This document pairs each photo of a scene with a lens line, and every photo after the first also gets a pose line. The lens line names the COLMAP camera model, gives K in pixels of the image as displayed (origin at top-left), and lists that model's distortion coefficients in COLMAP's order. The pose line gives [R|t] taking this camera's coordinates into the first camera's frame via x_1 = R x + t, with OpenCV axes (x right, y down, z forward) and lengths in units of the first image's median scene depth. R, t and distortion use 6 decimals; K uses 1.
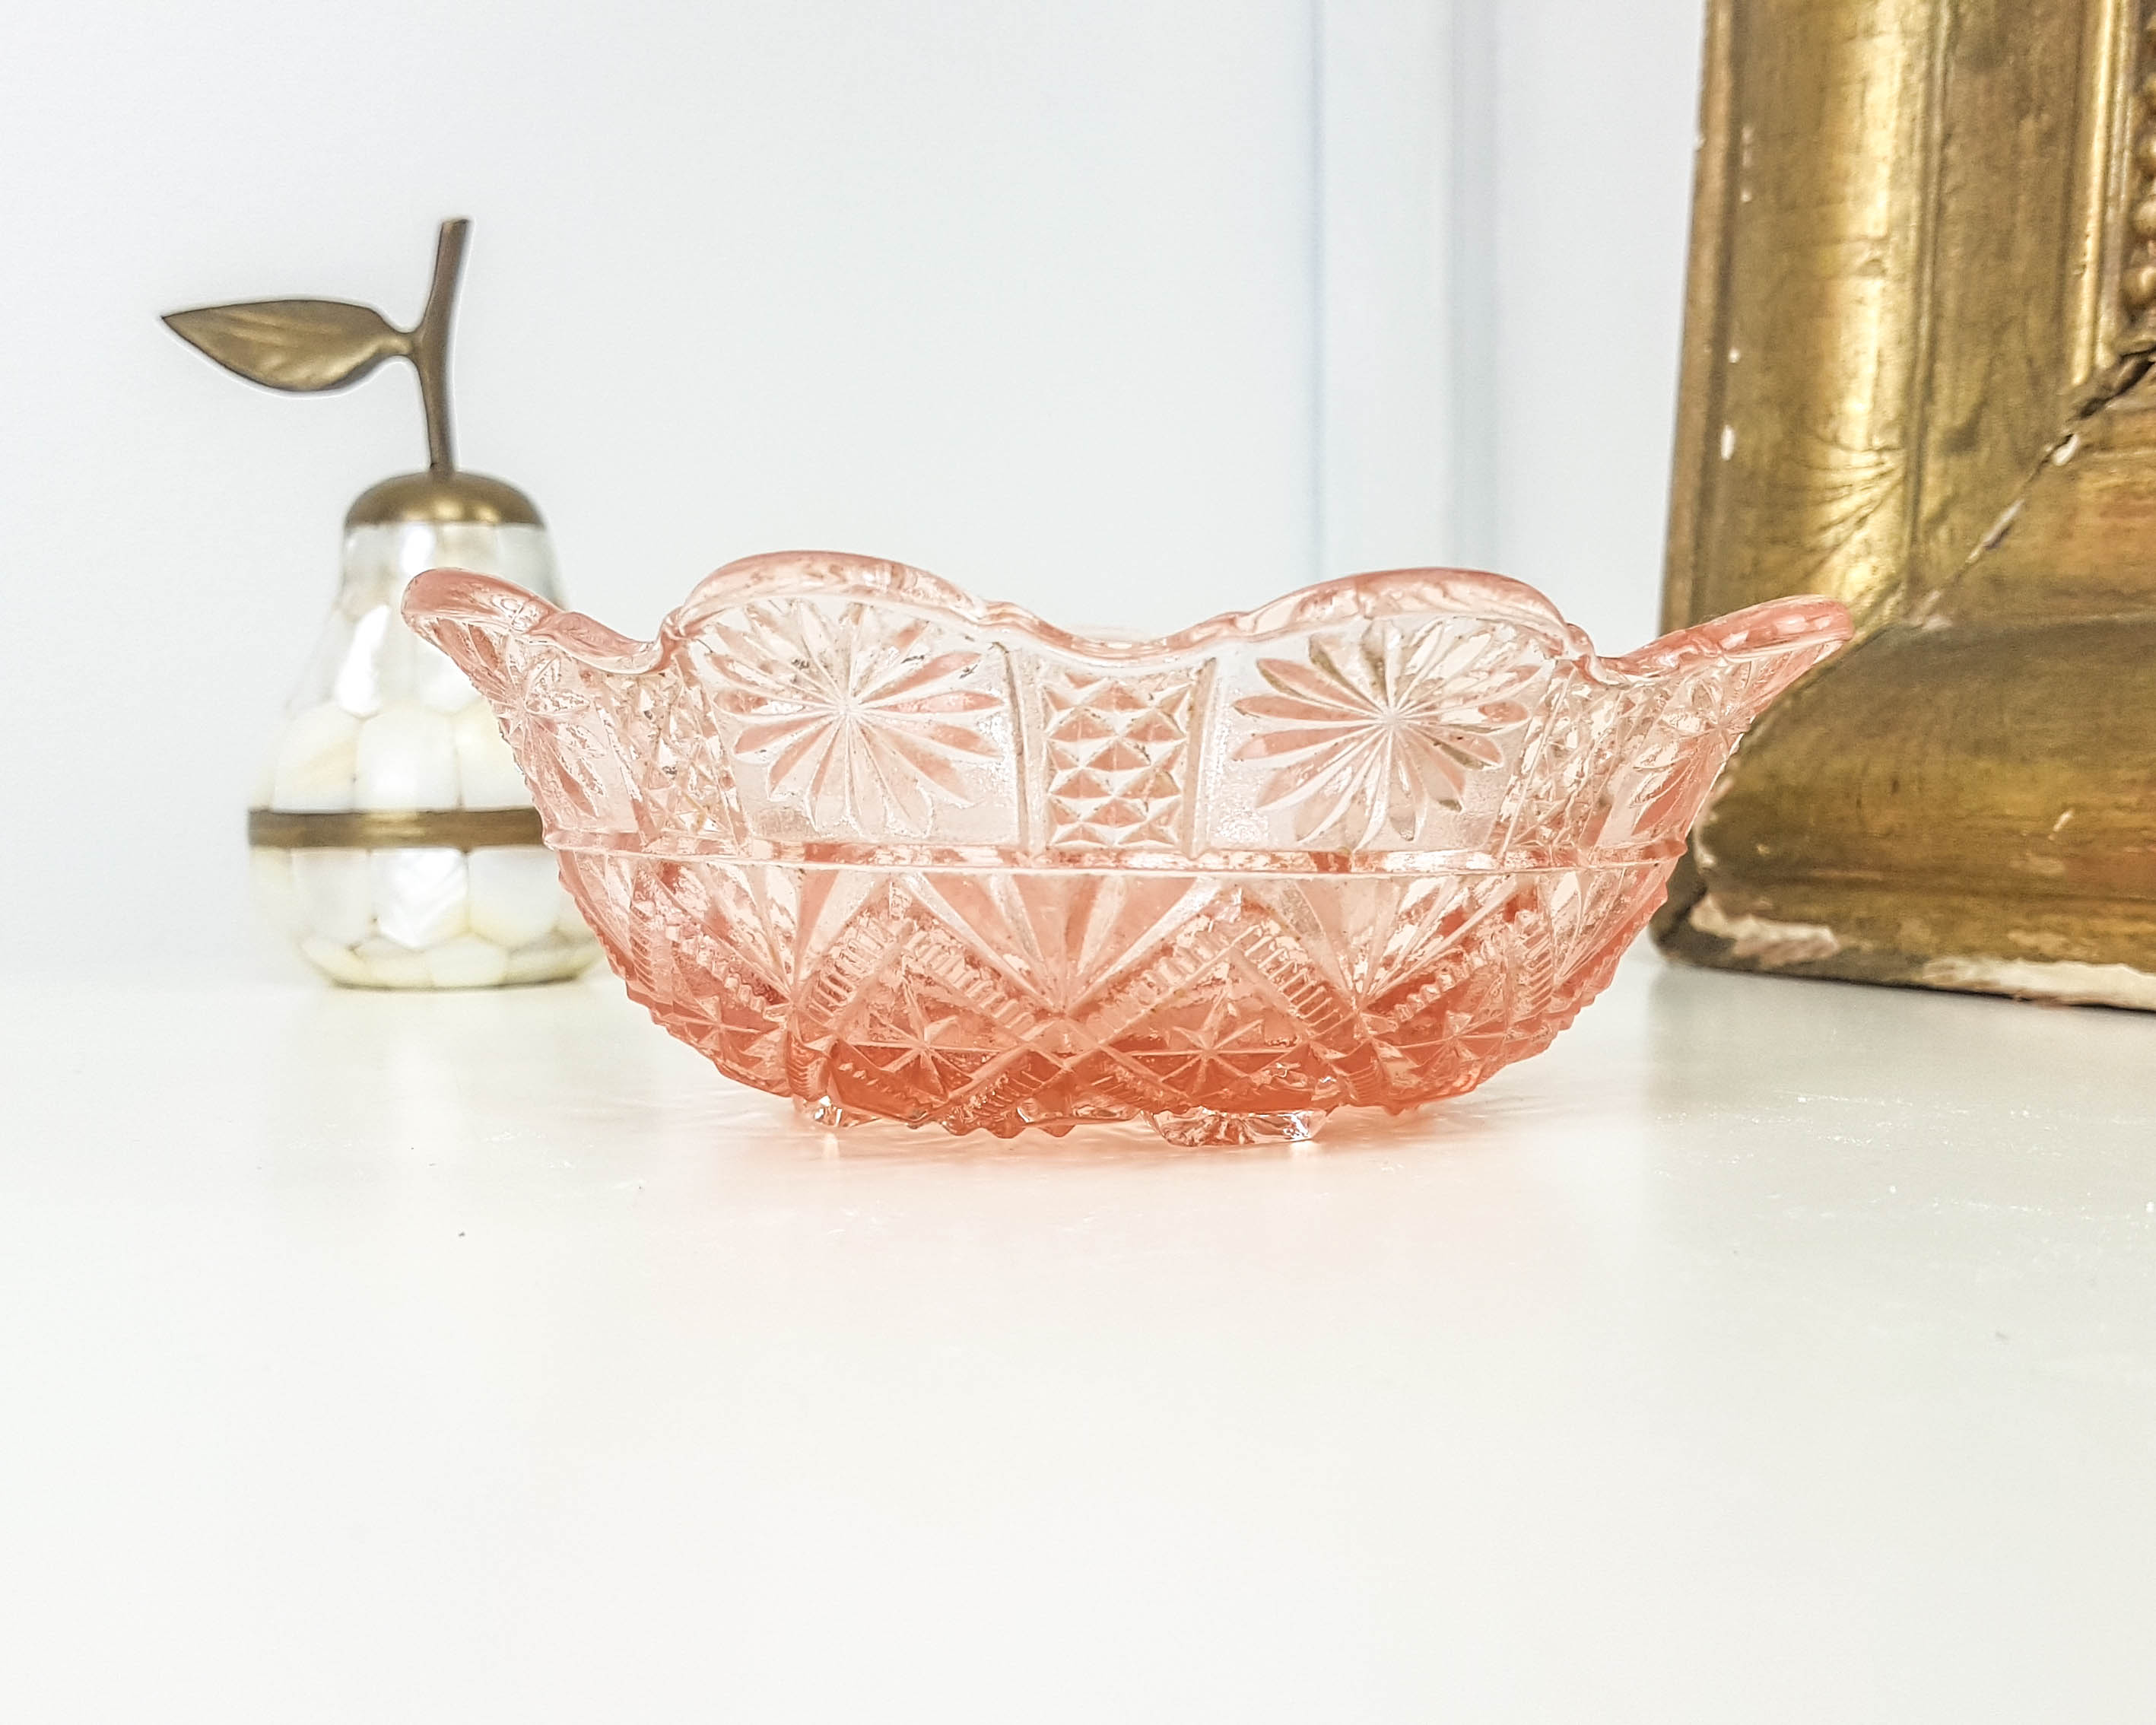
lens RADIAL K [[2290.7, 0, 1078.0], [0, 2290.7, 862.5], [0, 0, 1]] dist [0.112801, -0.316752]
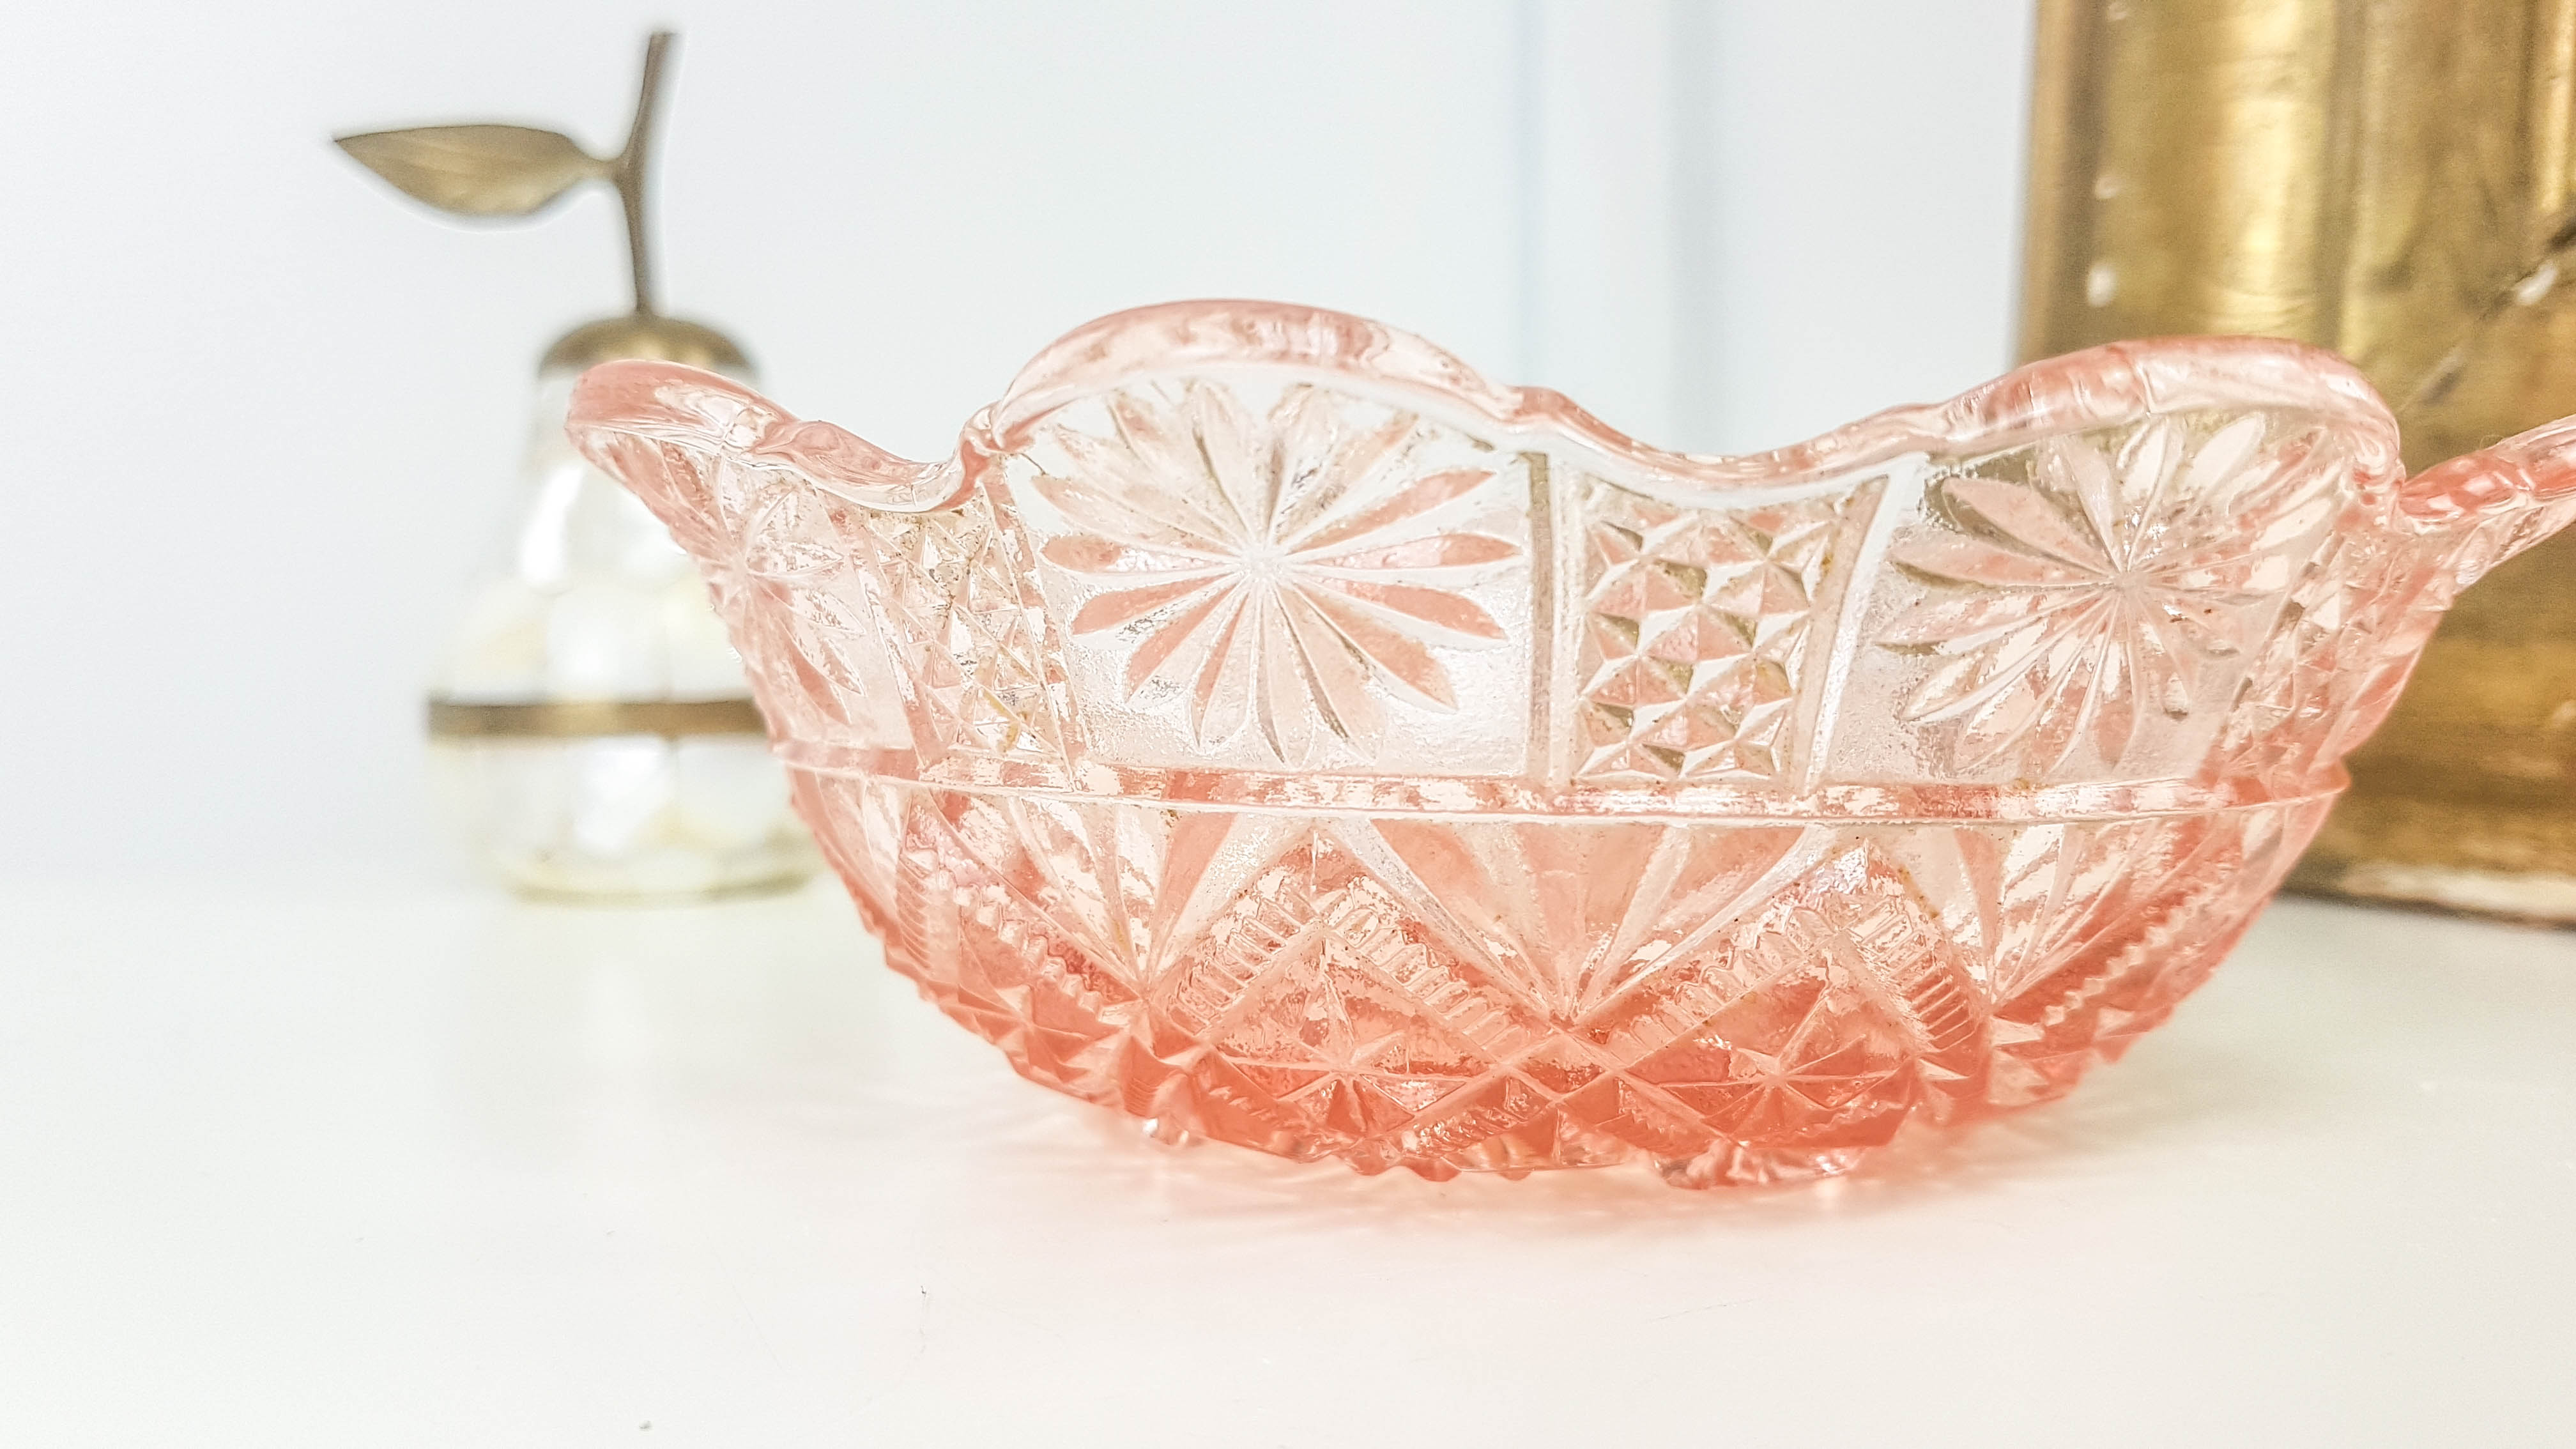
lens RADIAL K [[1923.6, 0, 1286.0], [0, 1923.6, 742.6], [0, 0, 1]] dist [-0.002925, -0.004129]
pose [[0.999052, -0.001738, 0.043505, -0.102430], [0.001233, 0.999932, 0.011637, -0.020961], [-0.043522, -0.011573, 0.998985, 0.413469]]
